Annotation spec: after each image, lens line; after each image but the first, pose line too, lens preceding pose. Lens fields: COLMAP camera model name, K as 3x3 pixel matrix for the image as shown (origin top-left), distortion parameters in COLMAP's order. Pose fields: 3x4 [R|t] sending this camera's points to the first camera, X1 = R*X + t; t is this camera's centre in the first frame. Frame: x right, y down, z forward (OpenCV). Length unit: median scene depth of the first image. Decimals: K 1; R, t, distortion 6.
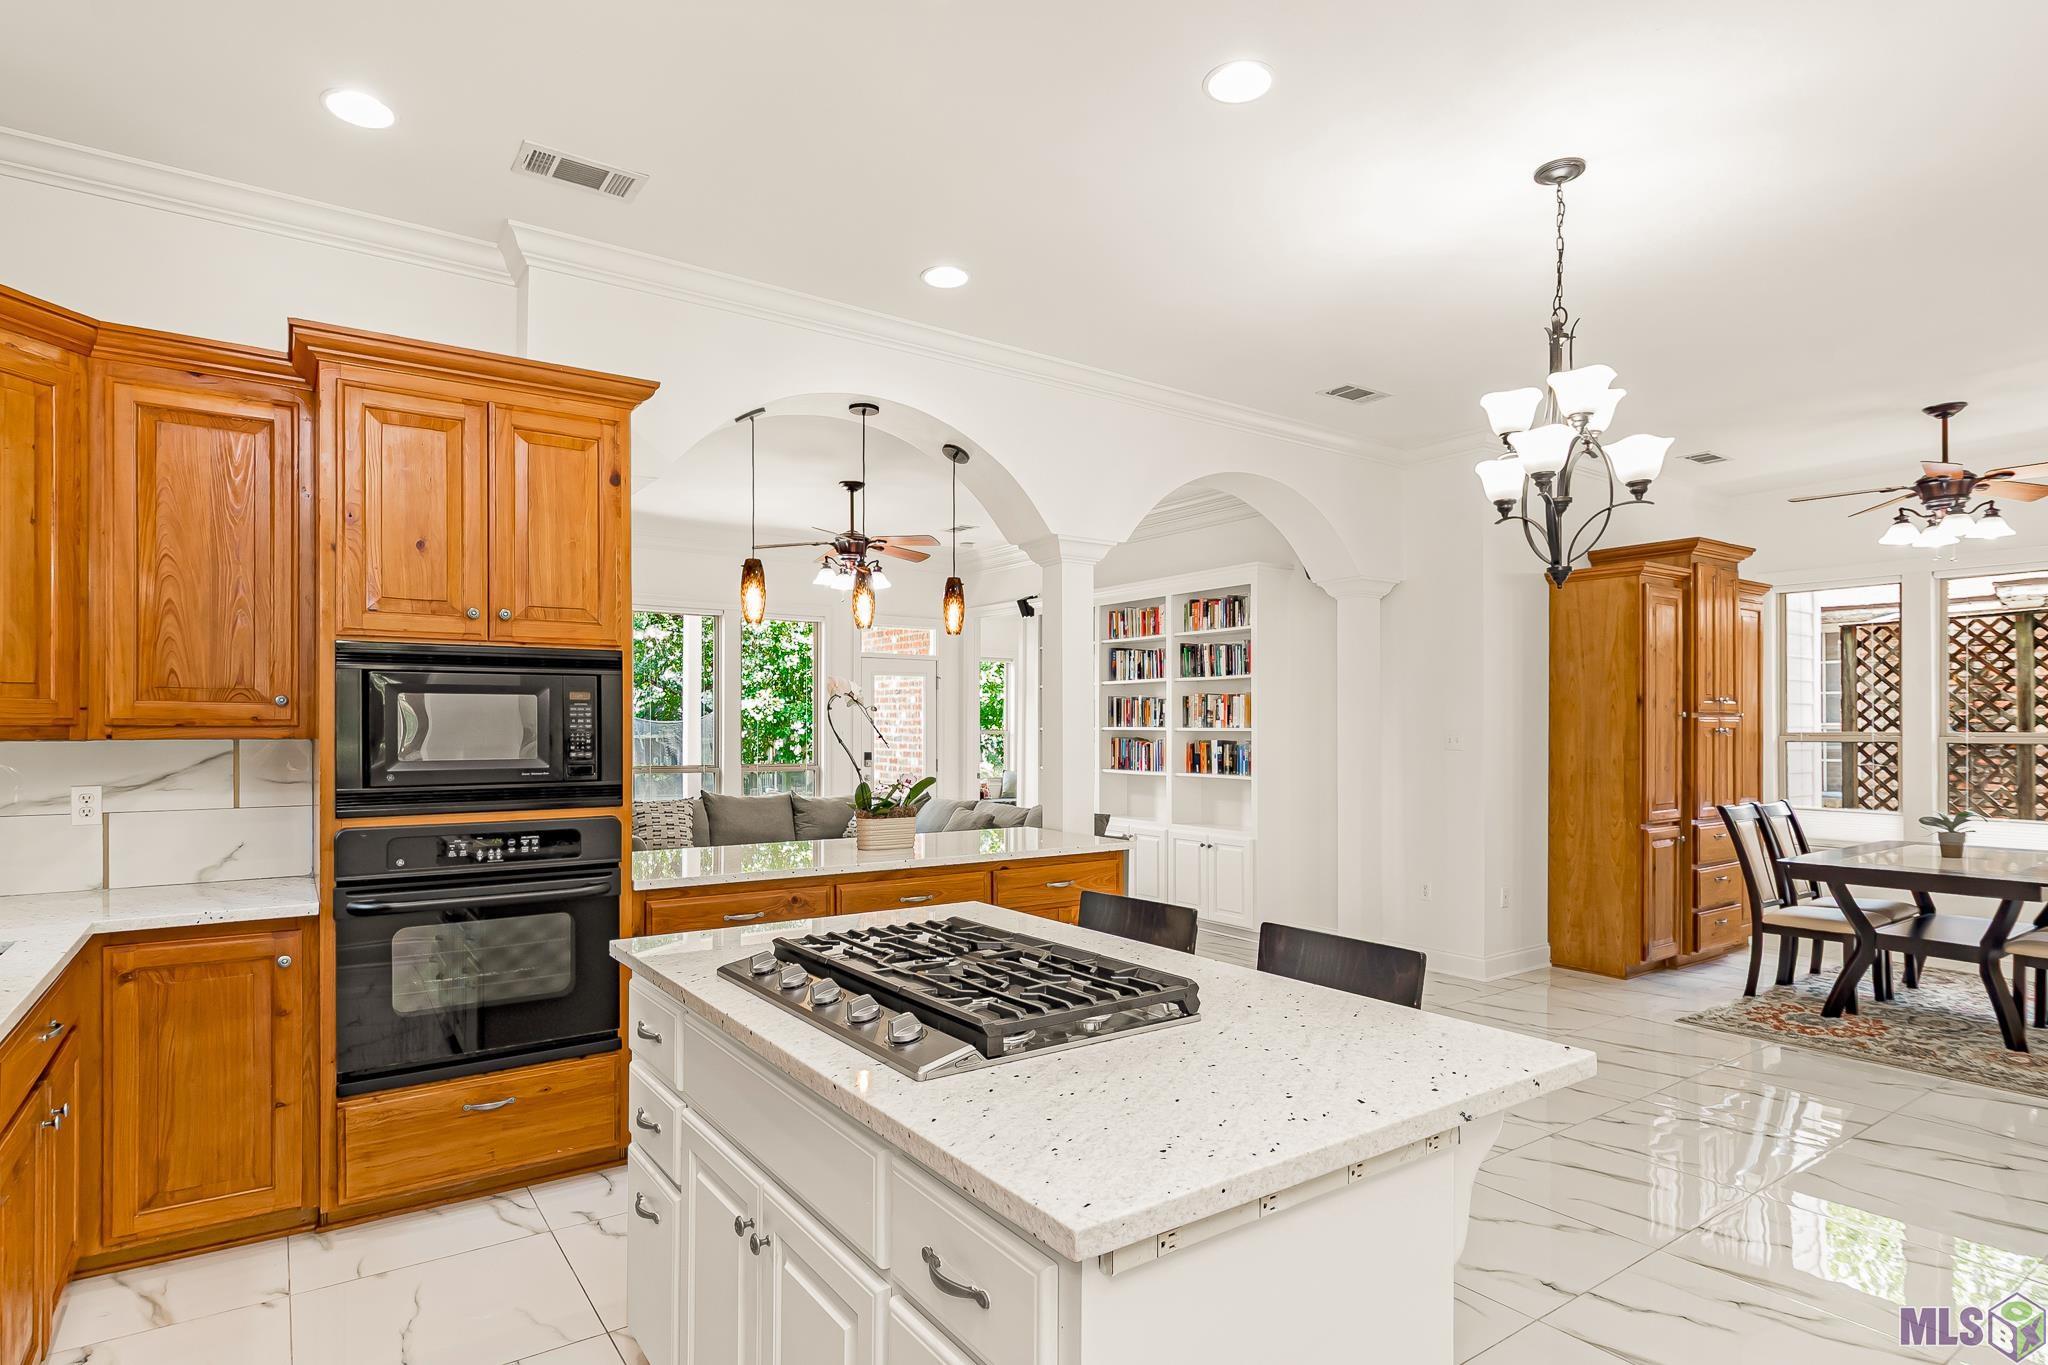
lens RADIAL K [[1054.9, 0, 995.0], [0, 1054.9, 727.4], [0, 0, 1]] dist [-0.003667, -0.002371]
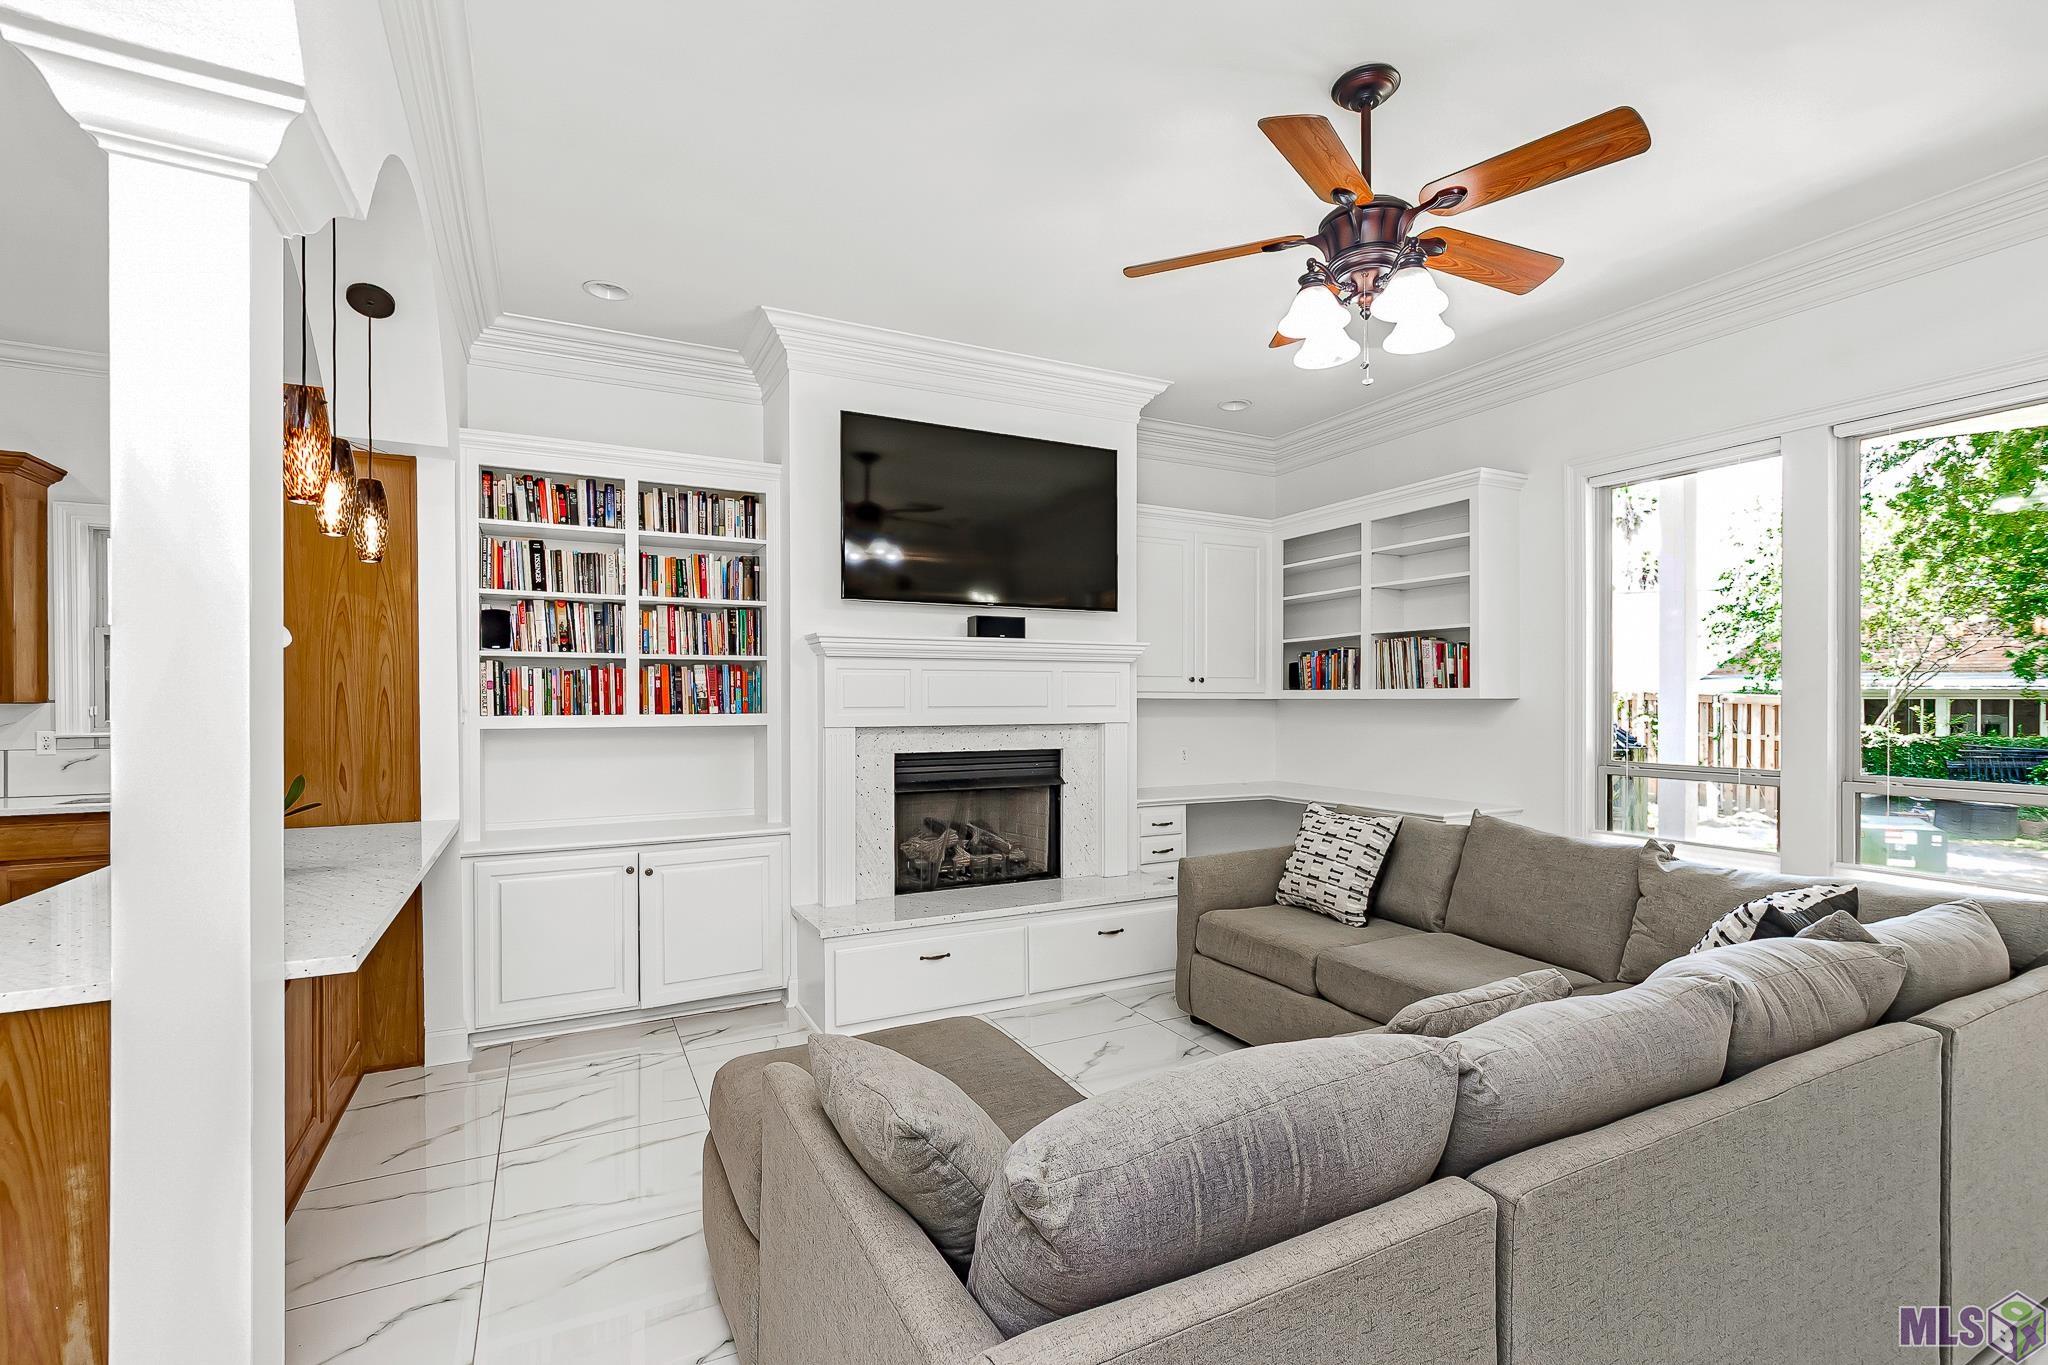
lens RADIAL K [[922.3, 0, 1028.5], [0, 922.3, 697.5], [0, 0, 1]] dist [0.003097, 0.000062]
pose [[-0.128615, -0.003535, -0.991688, 0.481625], [0.001757, 0.999991, -0.003793, 0.009393], [0.991693, -0.002230, -0.128607, 1.888693]]
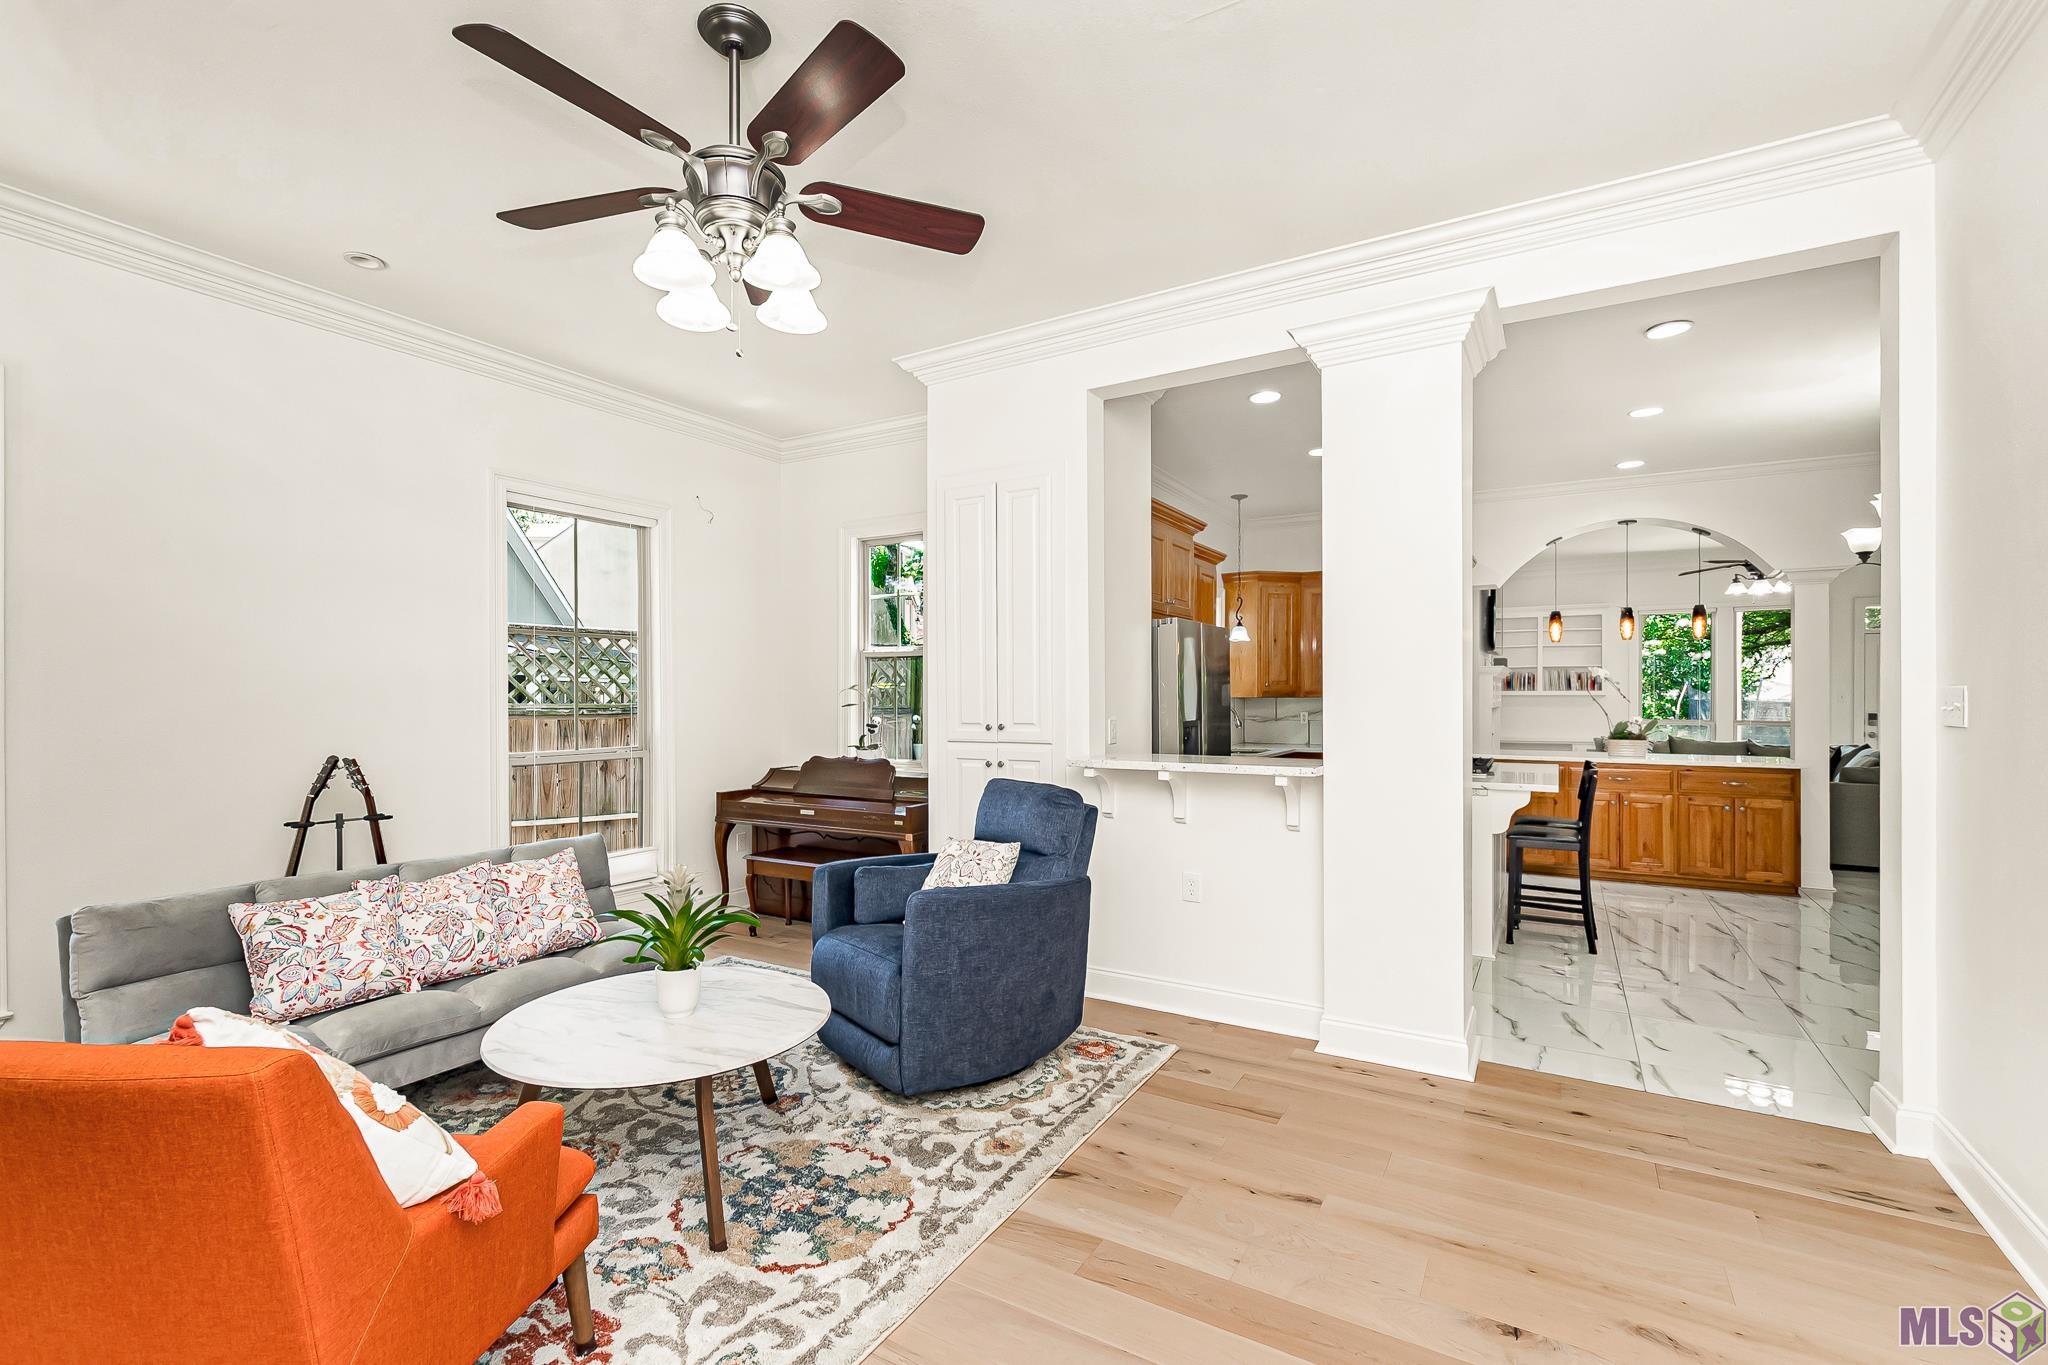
lens RADIAL K [[922.3, 0, 979.1], [0, 922.3, 702.7], [0, 0, 1]] dist [0.003097, 0.000062]
pose [[0.405428, 0.004608, -0.914115, 1.150922], [0.003473, 0.999972, 0.006581, 0.004037], [0.914120, -0.005843, 0.405401, -0.920849]]
